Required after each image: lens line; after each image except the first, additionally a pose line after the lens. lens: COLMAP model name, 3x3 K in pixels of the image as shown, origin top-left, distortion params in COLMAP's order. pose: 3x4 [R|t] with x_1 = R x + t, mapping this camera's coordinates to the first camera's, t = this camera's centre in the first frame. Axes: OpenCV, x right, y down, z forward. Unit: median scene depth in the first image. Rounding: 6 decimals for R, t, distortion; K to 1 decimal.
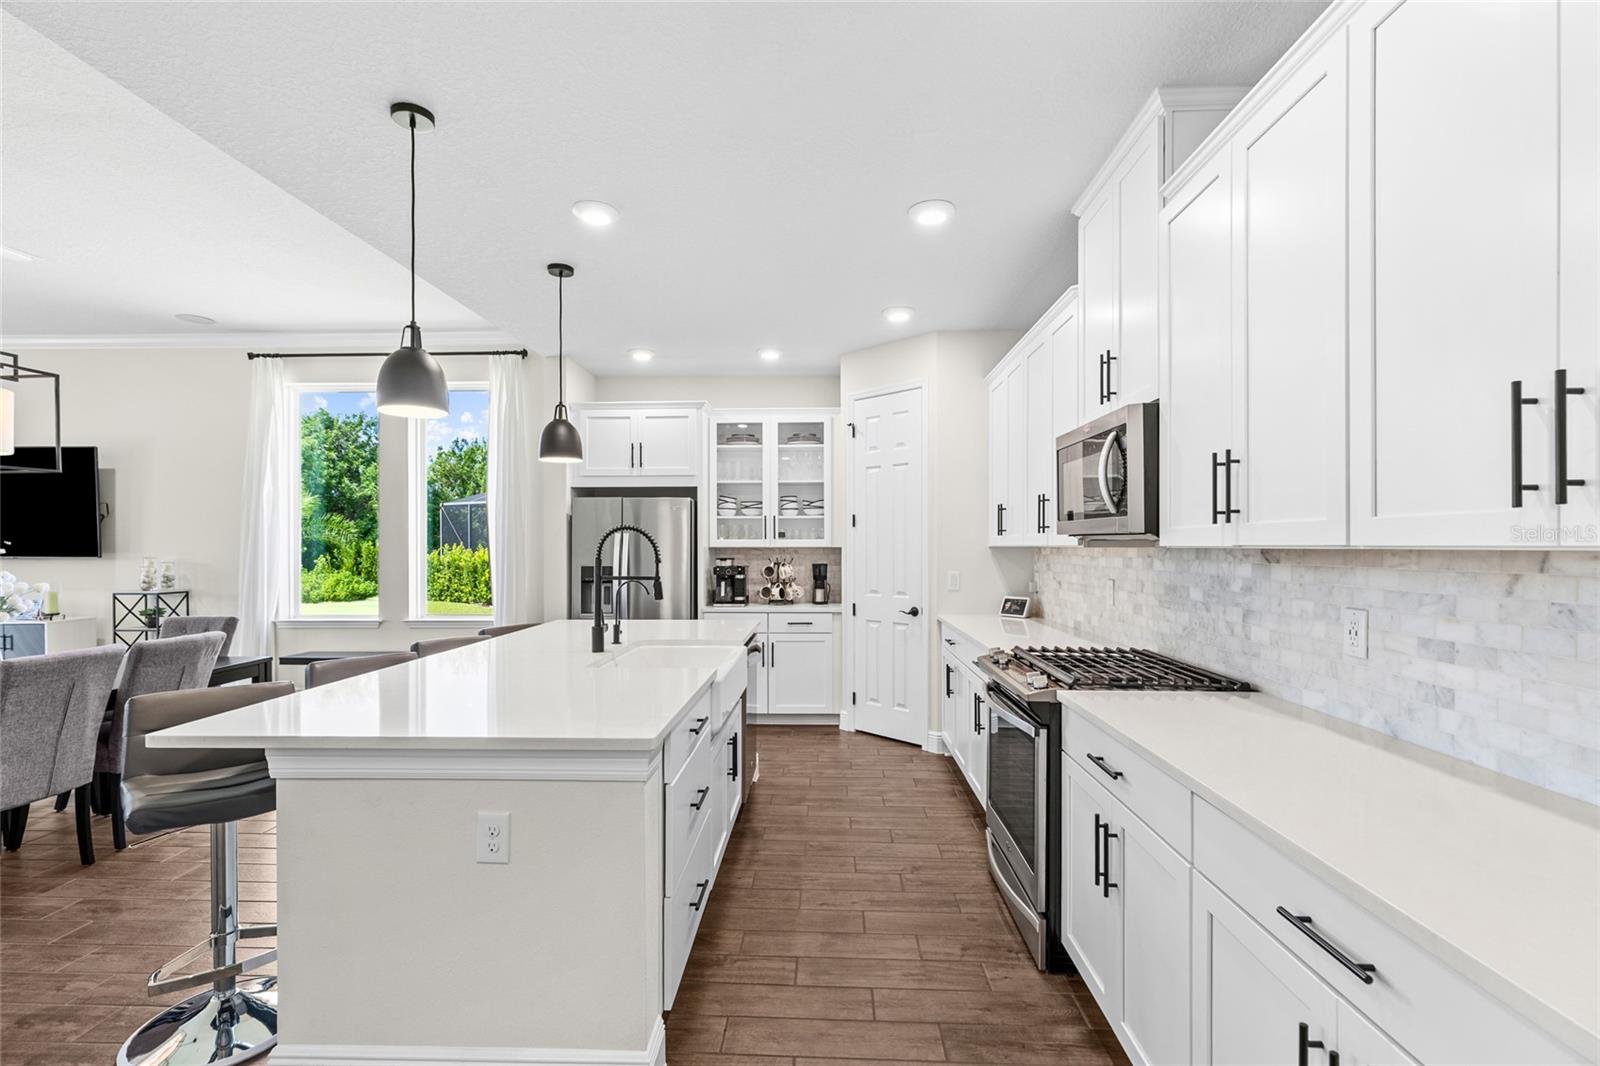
lens RADIAL K [[724.4, 0, 799.3], [0, 724.4, 545.8], [0, 0, 1]] dist [0.003211, 0.000511]
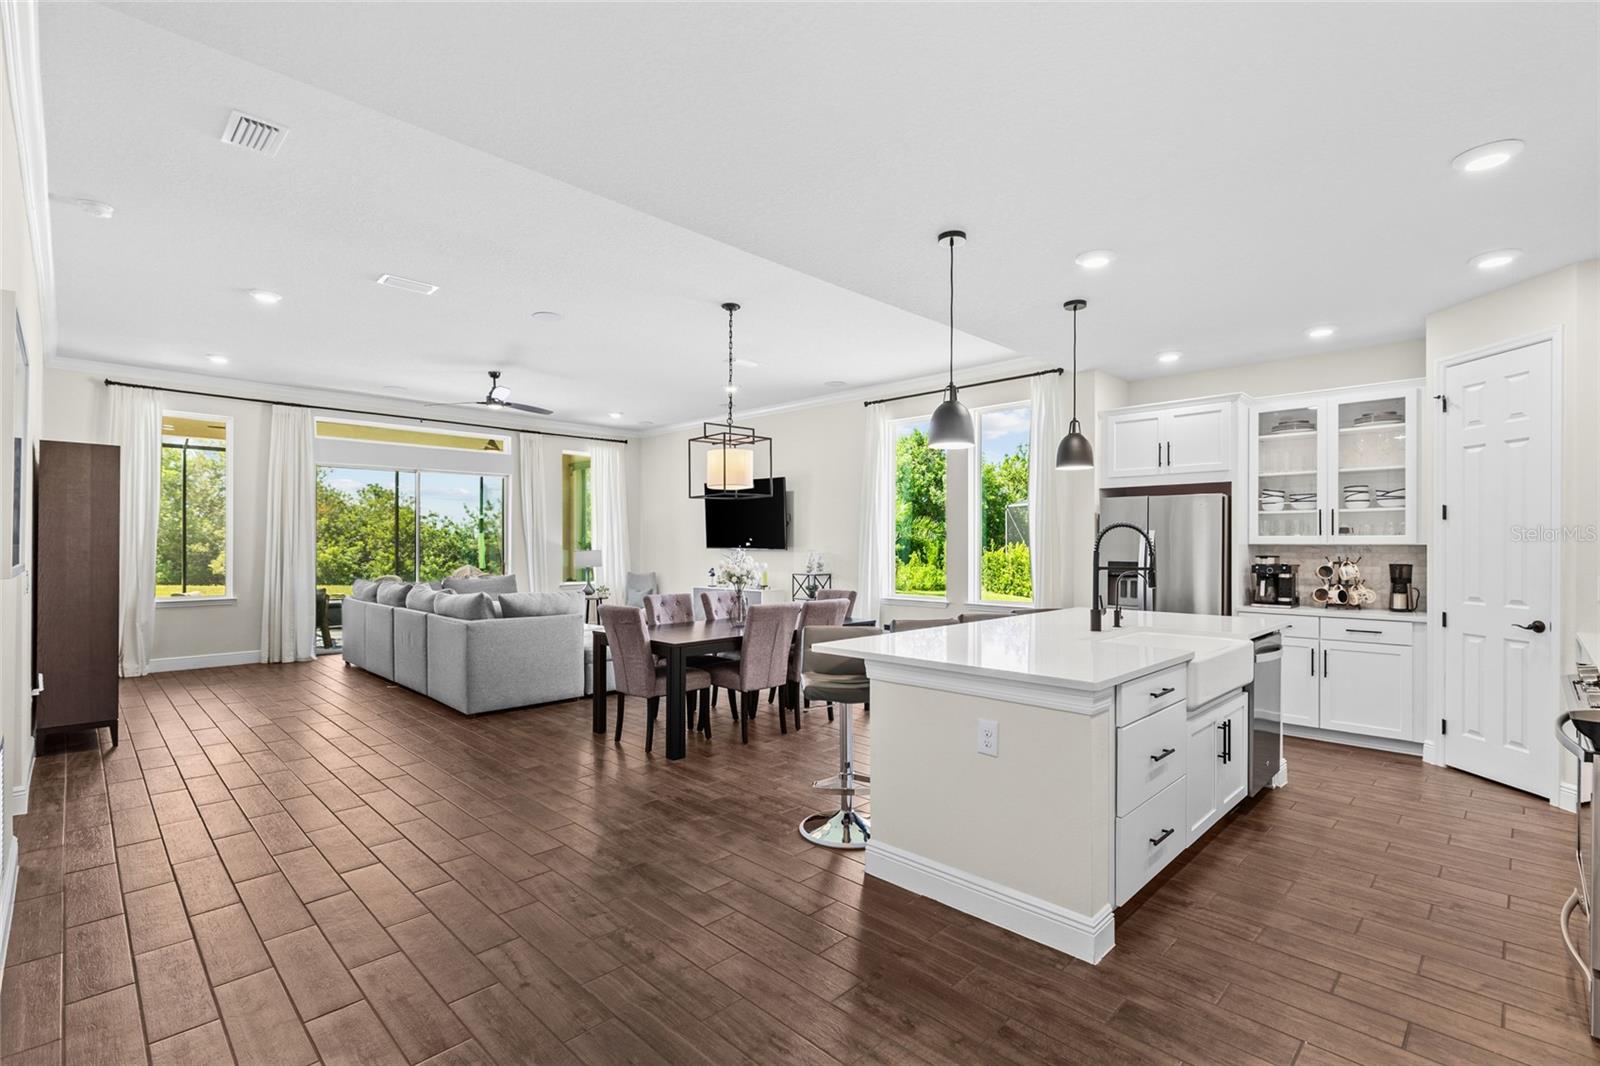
lens RADIAL K [[729.1, 0, 800.2], [0, 729.1, 544.7], [0, 0, 1]] dist [0.003145, 0.000699]
pose [[0.737296, 0.003044, -0.675563, 0.096938], [-0.002988, 0.999995, 0.001245, 0.003506], [0.675563, 0.001101, 0.737301, -0.114073]]
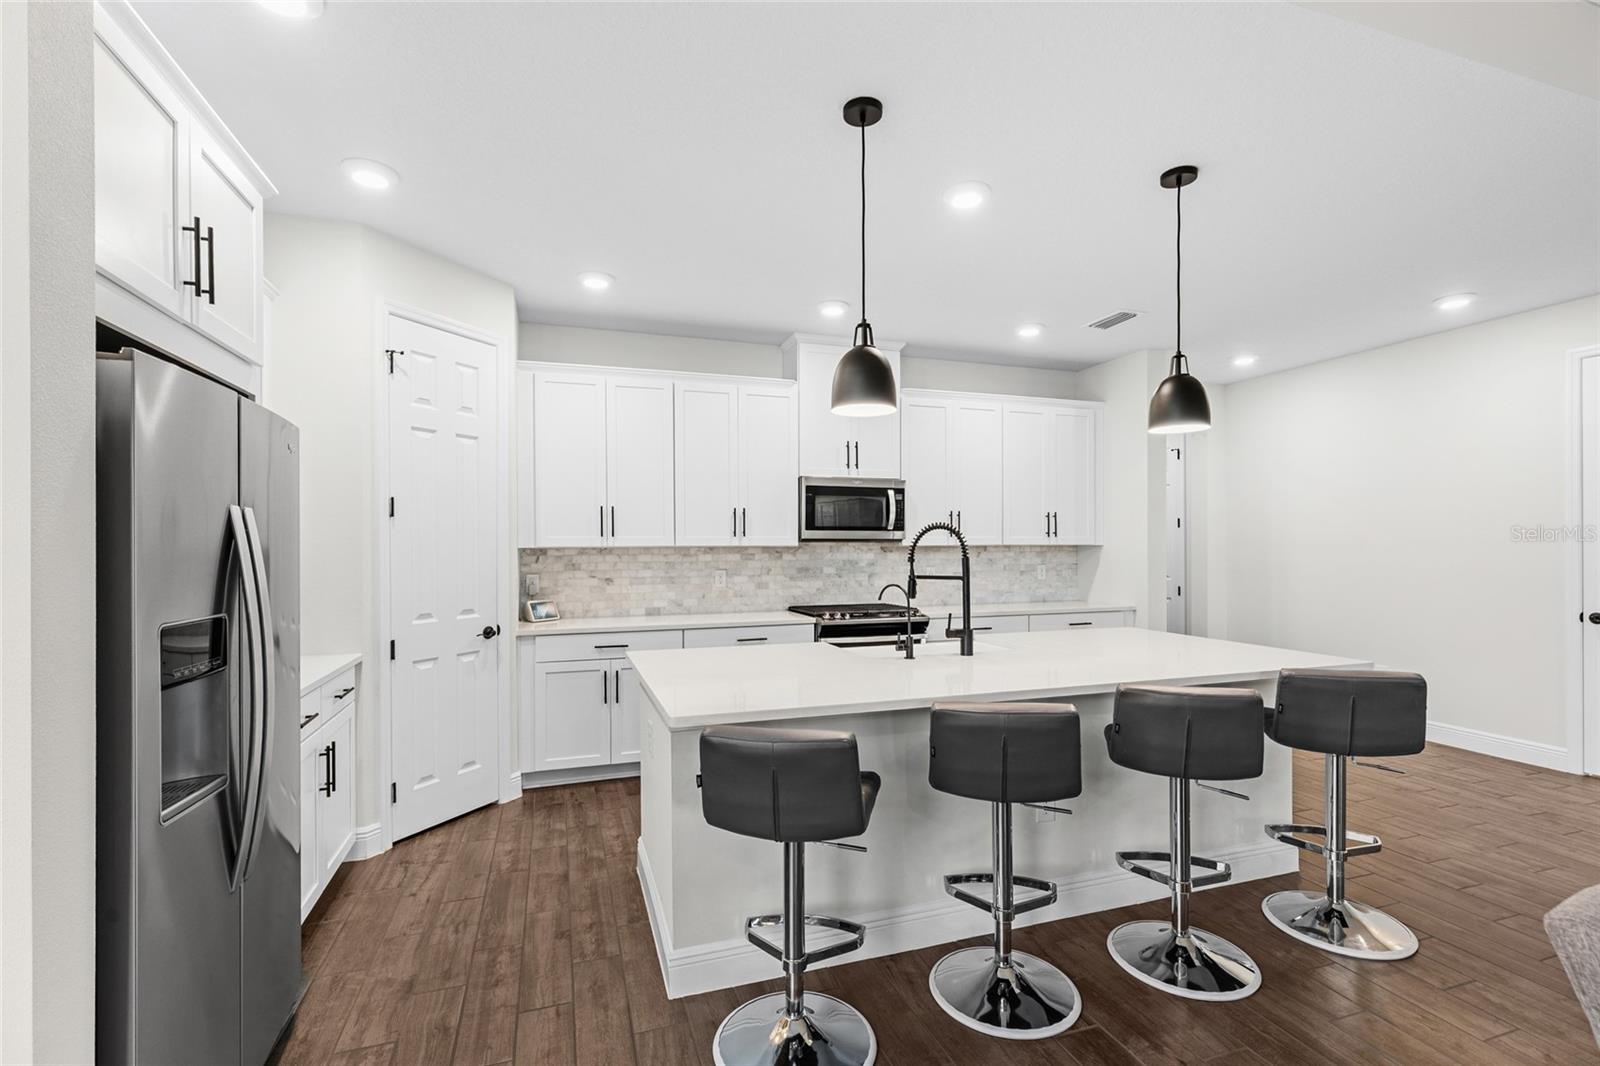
lens RADIAL K [[724.4, 0, 799.3], [0, 724.4, 545.8], [0, 0, 1]] dist [0.003211, 0.000511]
pose [[-0.358874, 0.002622, 0.933382, -0.631178], [0.005610, 0.999984, -0.000652, 0.000769], [-0.933369, 0.005002, -0.358883, 0.896542]]
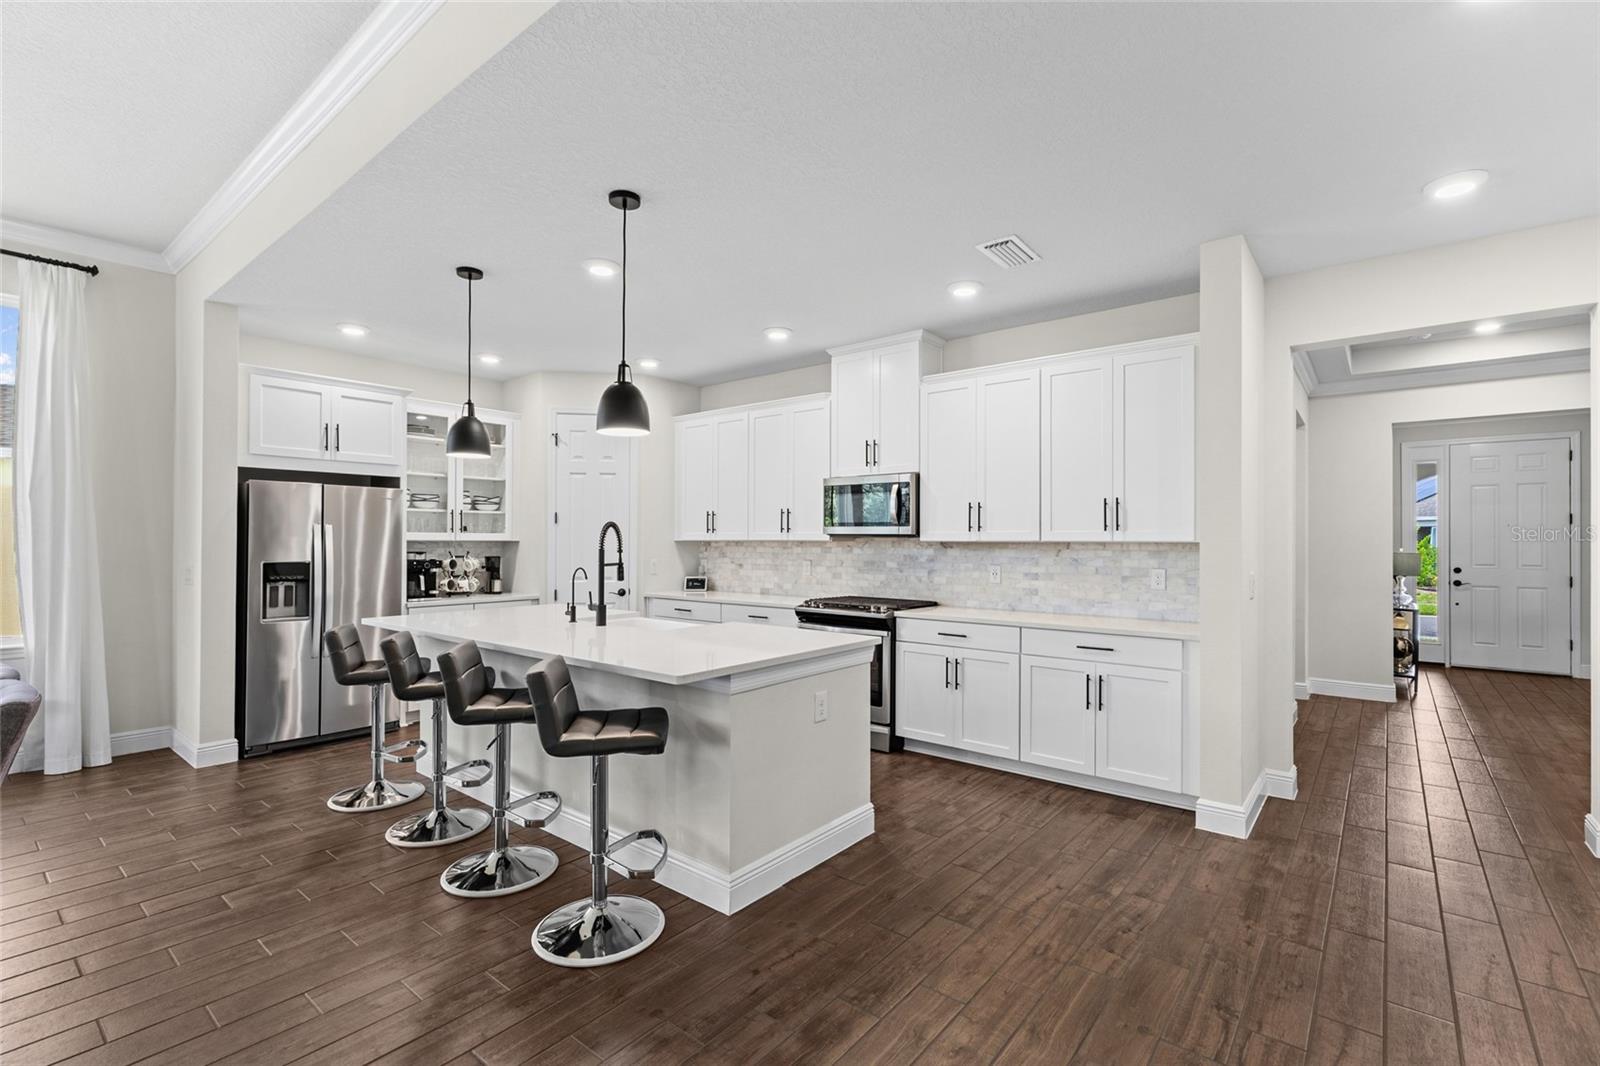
lens RADIAL K [[720.4, 0, 804.3], [0, 720.4, 533.0], [0, 0, 1]] dist [0.002355, 0.000328]
pose [[0.596383, 0.012371, 0.802605, -0.607950], [-0.003557, 0.999912, -0.012768, 0.002621], [-0.802692, 0.004760, 0.596374, 0.000103]]
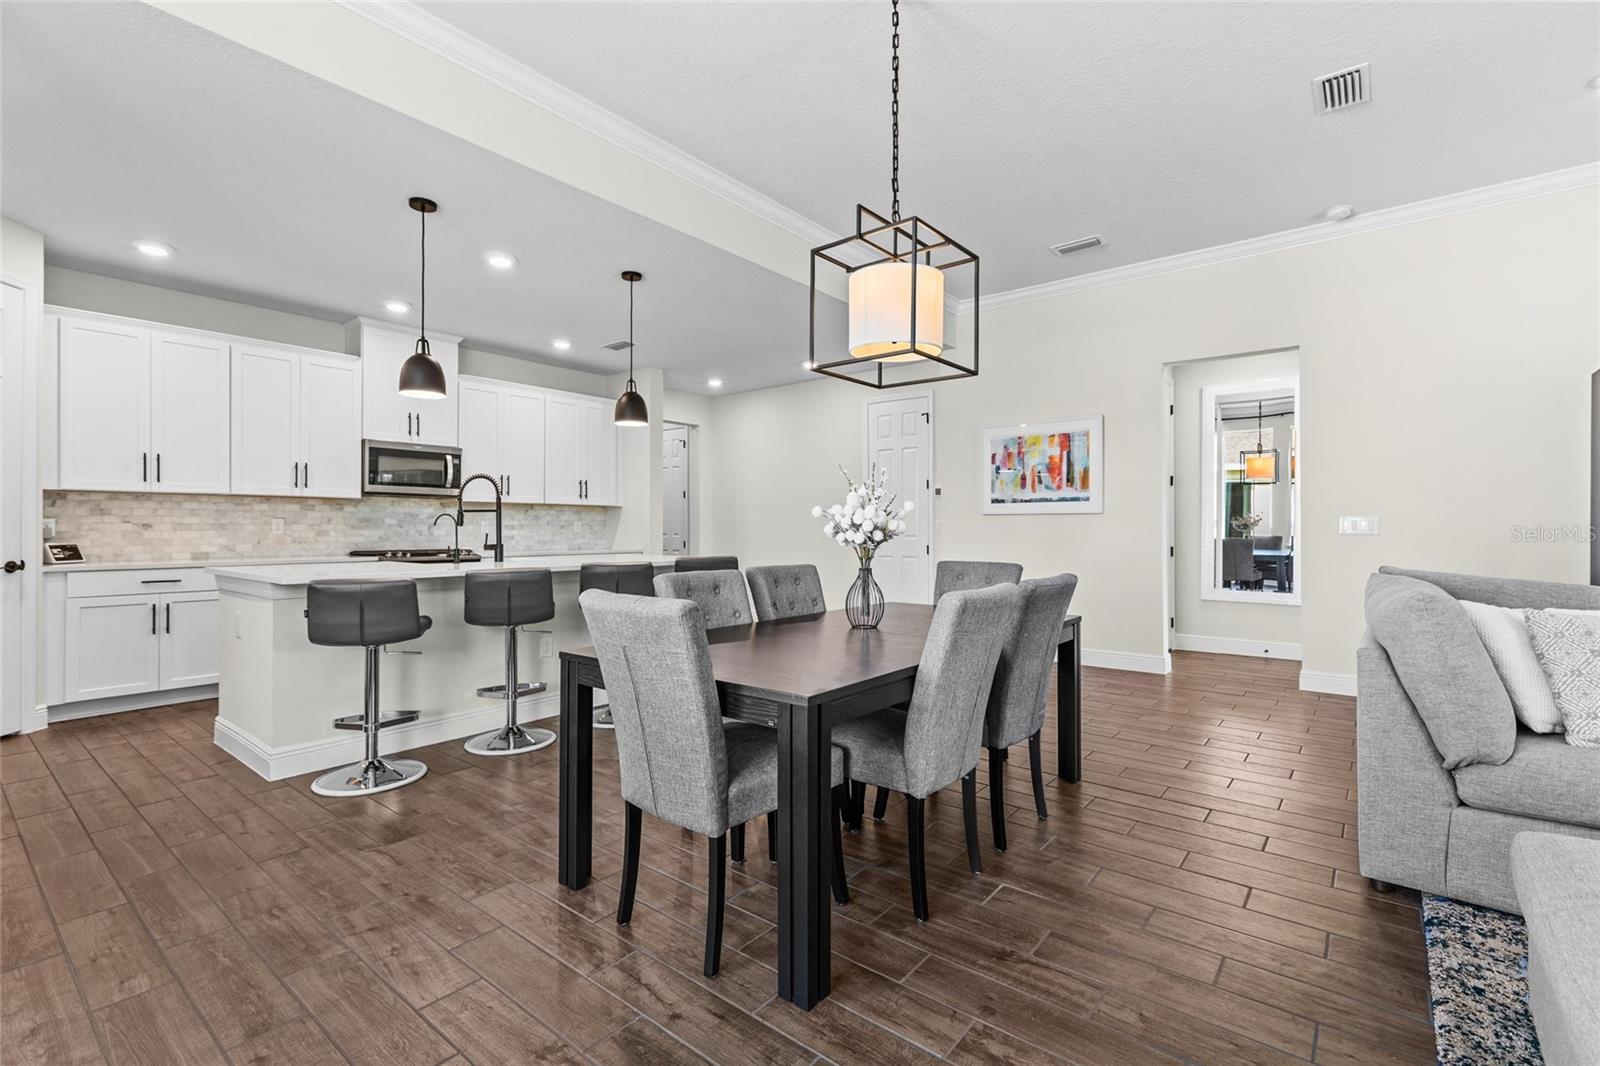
lens RADIAL K [[715.2, 0, 800.4], [0, 715.2, 524.5], [0, 0, 1]] dist [-0.000745, 0.000024]
pose [[-0.805984, 0.005597, 0.591911, -0.926802], [0.002138, 0.999976, -0.006544, 0.047759], [-0.591934, -0.004009, -0.805977, 1.036955]]
